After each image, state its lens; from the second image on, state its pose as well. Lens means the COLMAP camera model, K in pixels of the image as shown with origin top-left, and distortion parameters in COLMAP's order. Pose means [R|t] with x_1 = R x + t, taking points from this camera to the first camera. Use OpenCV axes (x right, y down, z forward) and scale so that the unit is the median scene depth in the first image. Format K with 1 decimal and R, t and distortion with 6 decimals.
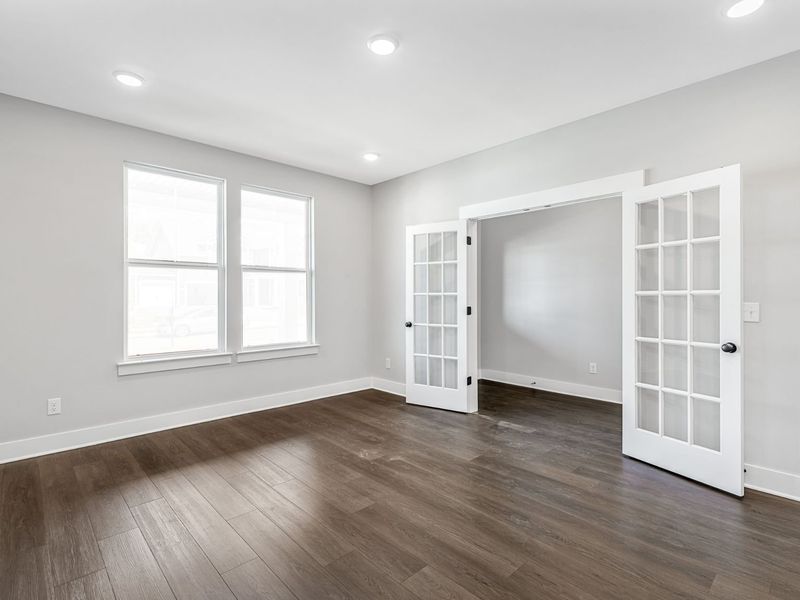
lens RADIAL K [[406.5, 0, 401.7], [0, 406.5, 298.1], [0, 0, 1]] dist [0.001382, -0.000733]
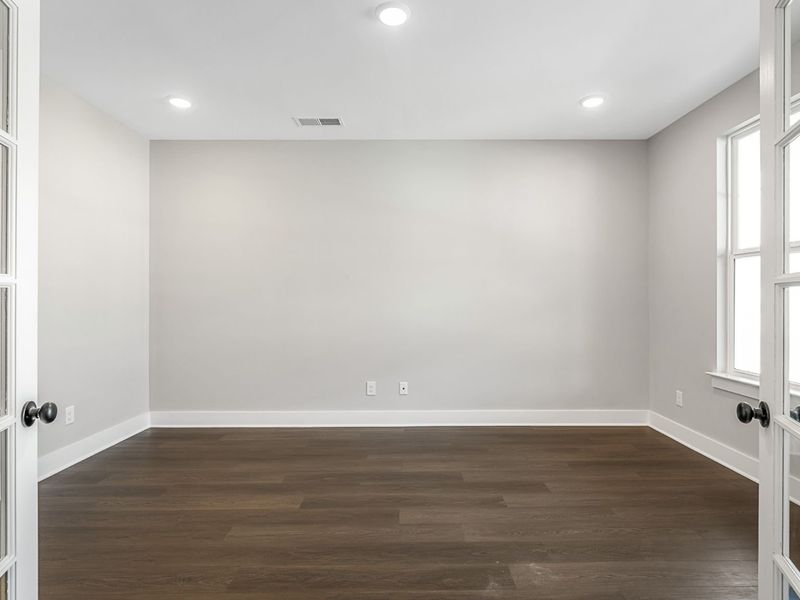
lens RADIAL K [[406.5, 0, 401.7], [0, 406.5, 298.1], [0, 0, 1]] dist [0.001382, -0.000733]
pose [[-0.677474, 0.001134, -0.735546, 0.490582], [0.000974, 0.999999, 0.000644, -0.003126], [0.735546, -0.000280, -0.677475, 1.320987]]
